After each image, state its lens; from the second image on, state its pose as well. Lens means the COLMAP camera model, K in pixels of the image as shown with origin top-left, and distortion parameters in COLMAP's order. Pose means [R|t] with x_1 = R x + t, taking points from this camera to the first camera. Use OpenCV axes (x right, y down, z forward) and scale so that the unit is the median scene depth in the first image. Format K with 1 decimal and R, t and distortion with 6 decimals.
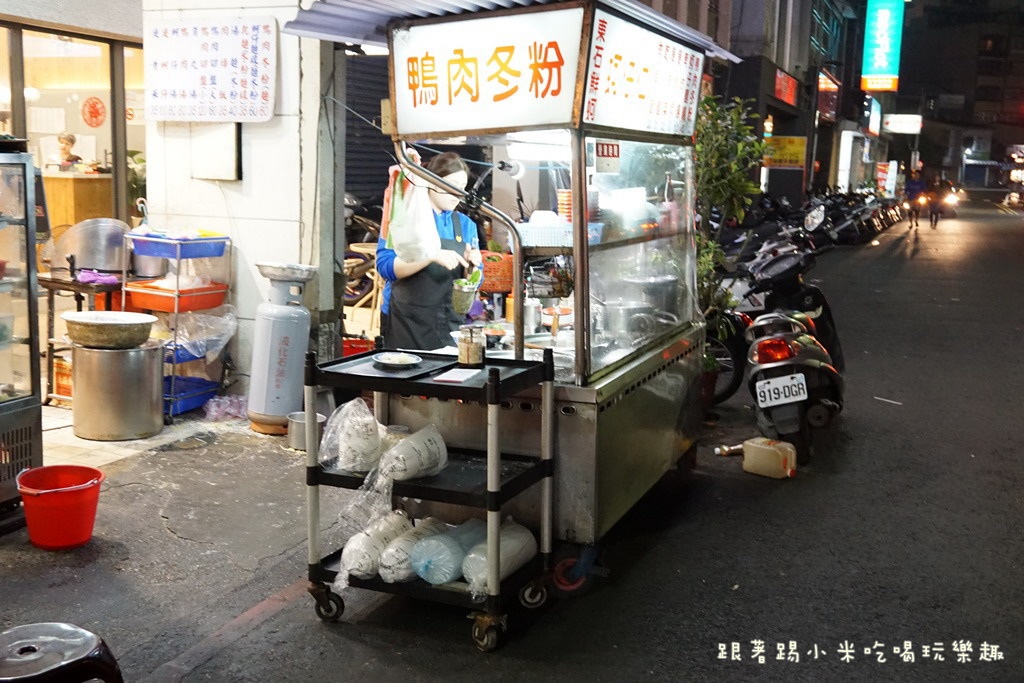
lens RADIAL K [[1093.3, 0, 513.3], [0, 1093.3, 338.7], [0, 0, 1]] dist [0.011105, 0.000000]
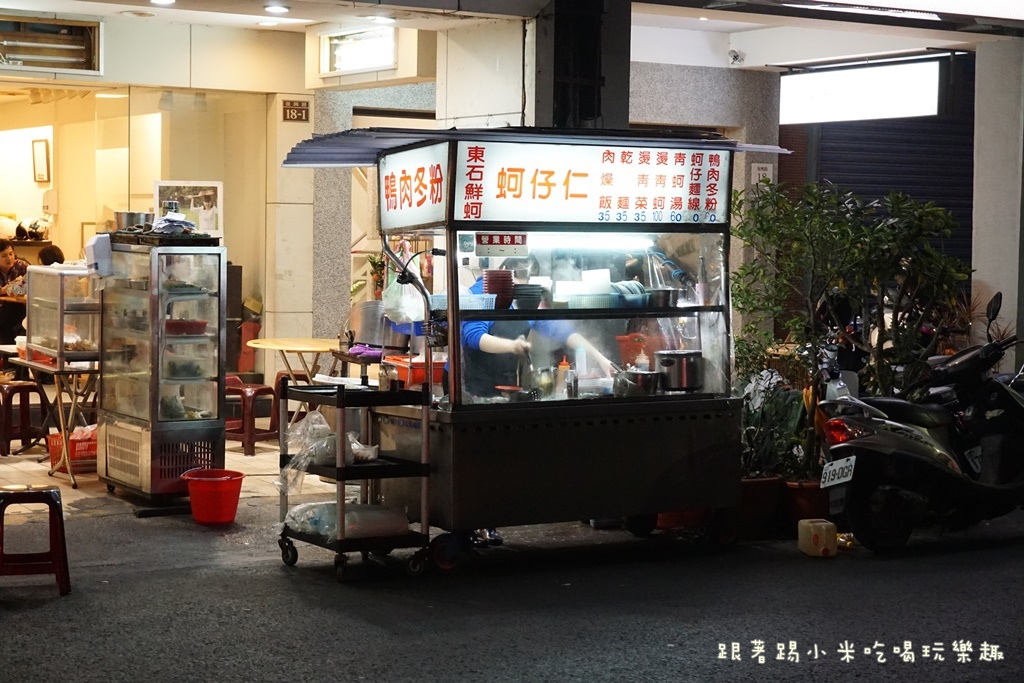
lens RADIAL K [[1905.0, 0, 511.7], [0, 1905.0, 341.6], [0, 0, 1]] dist [-0.066265, 0.000000]
pose [[0.807028, 0.018937, -0.590209, 1.504836], [-0.085685, 0.992663, -0.085313, 0.150354], [0.584263, 0.119422, 0.802730, -0.853784]]
